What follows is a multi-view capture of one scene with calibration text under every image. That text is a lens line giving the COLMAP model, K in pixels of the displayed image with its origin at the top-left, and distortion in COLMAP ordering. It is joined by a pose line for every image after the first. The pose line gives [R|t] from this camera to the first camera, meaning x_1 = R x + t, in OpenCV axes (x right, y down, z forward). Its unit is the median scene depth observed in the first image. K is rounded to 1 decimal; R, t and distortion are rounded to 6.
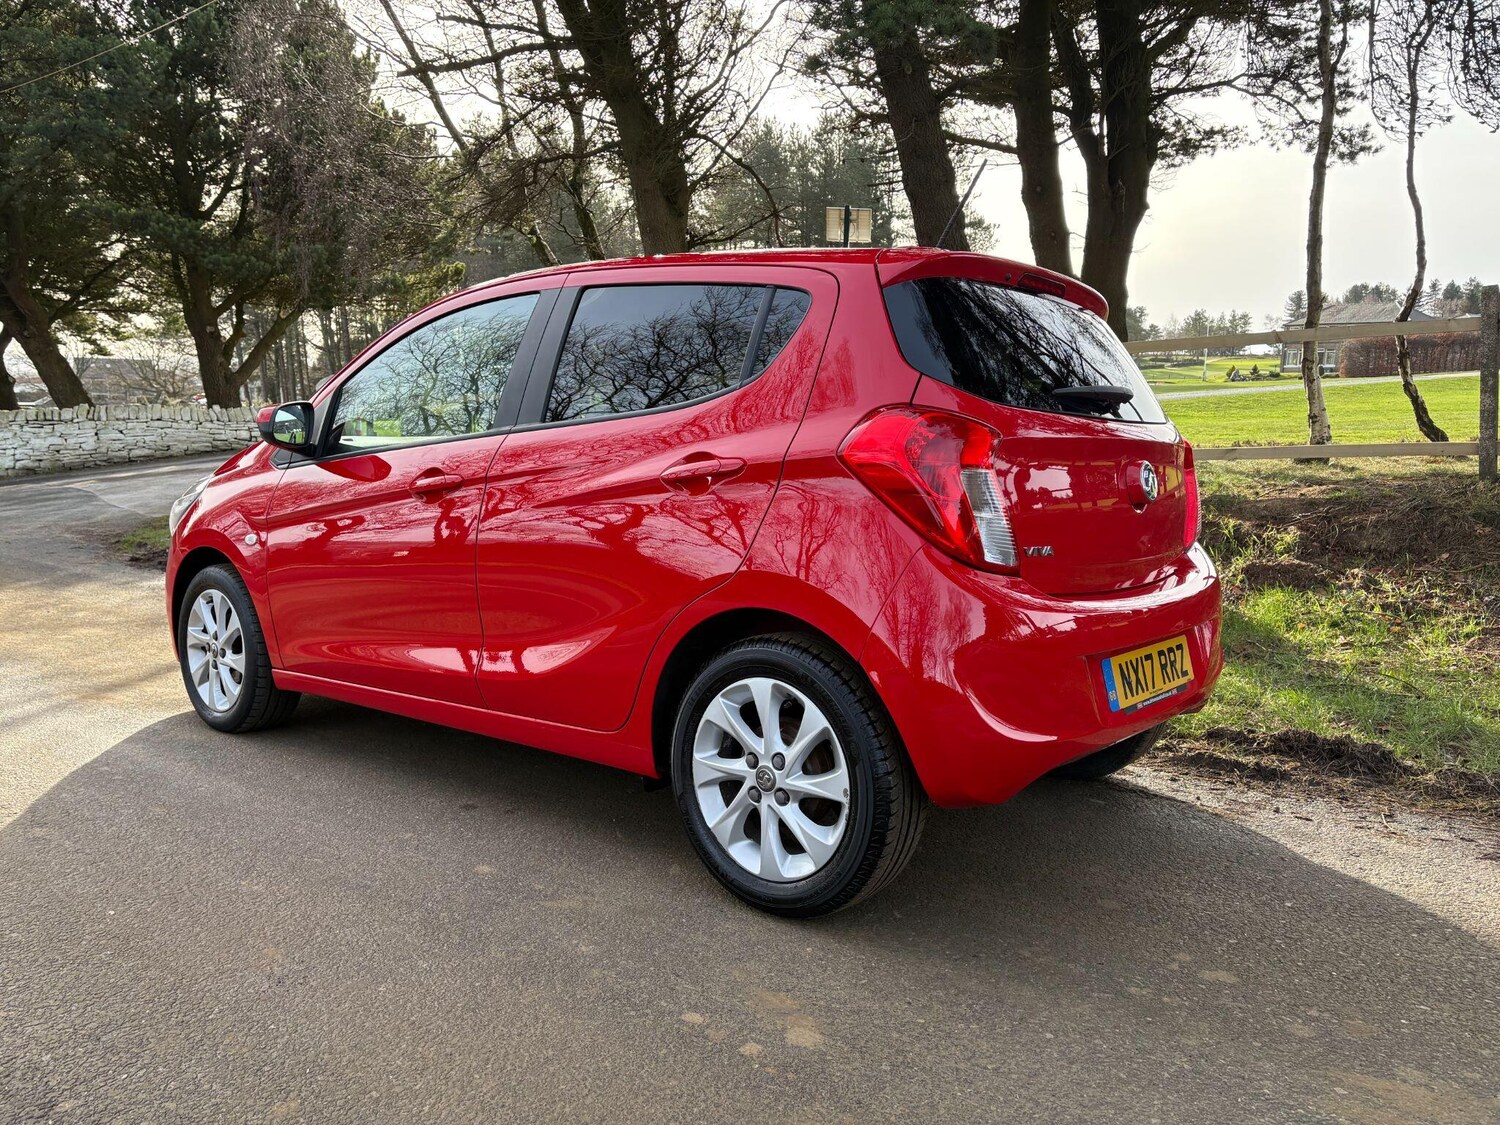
lens RADIAL K [[1127.0, 0, 731.5], [0, 1127.0, 562.2], [0, 0, 1]] dist [0.049914, -0.051903]
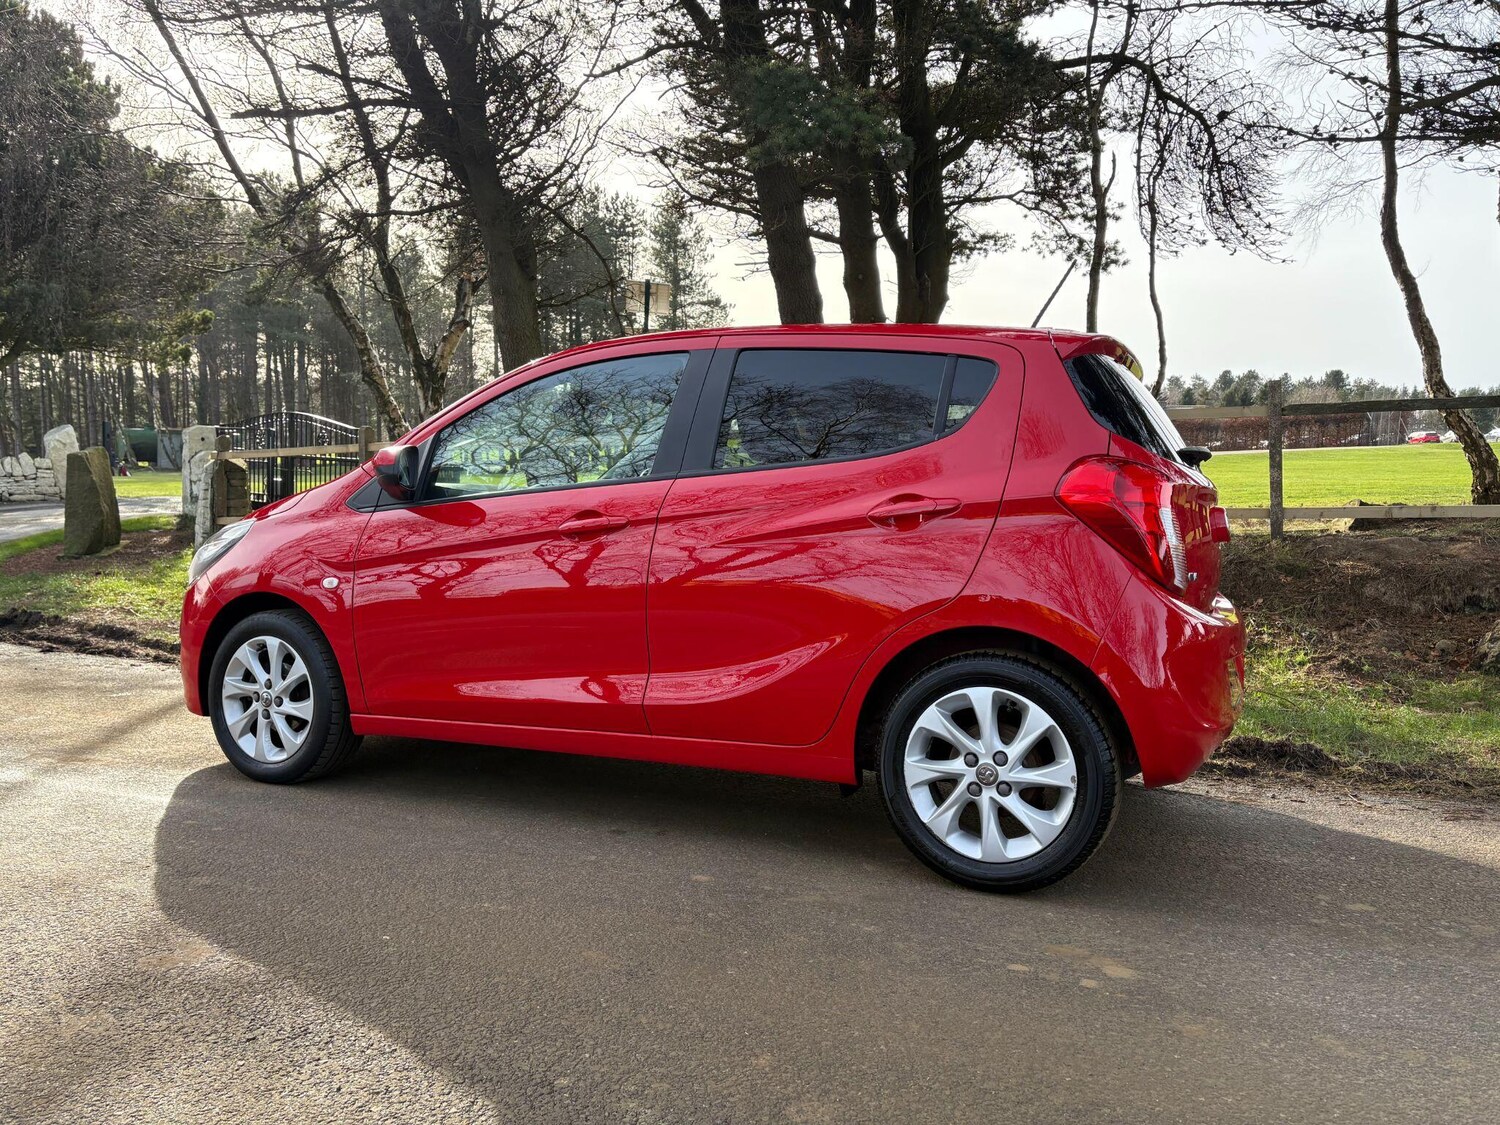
lens RADIAL K [[1127.0, 0, 752.6], [0, 1127.0, 563.2], [0, 0, 1]] dist [0.049914, -0.051903]
pose [[0.968124, -0.000049, 0.250472, -0.311730], [0.014608, 0.998309, -0.056264, 0.023350], [-0.250046, 0.058130, 0.966488, -0.048585]]
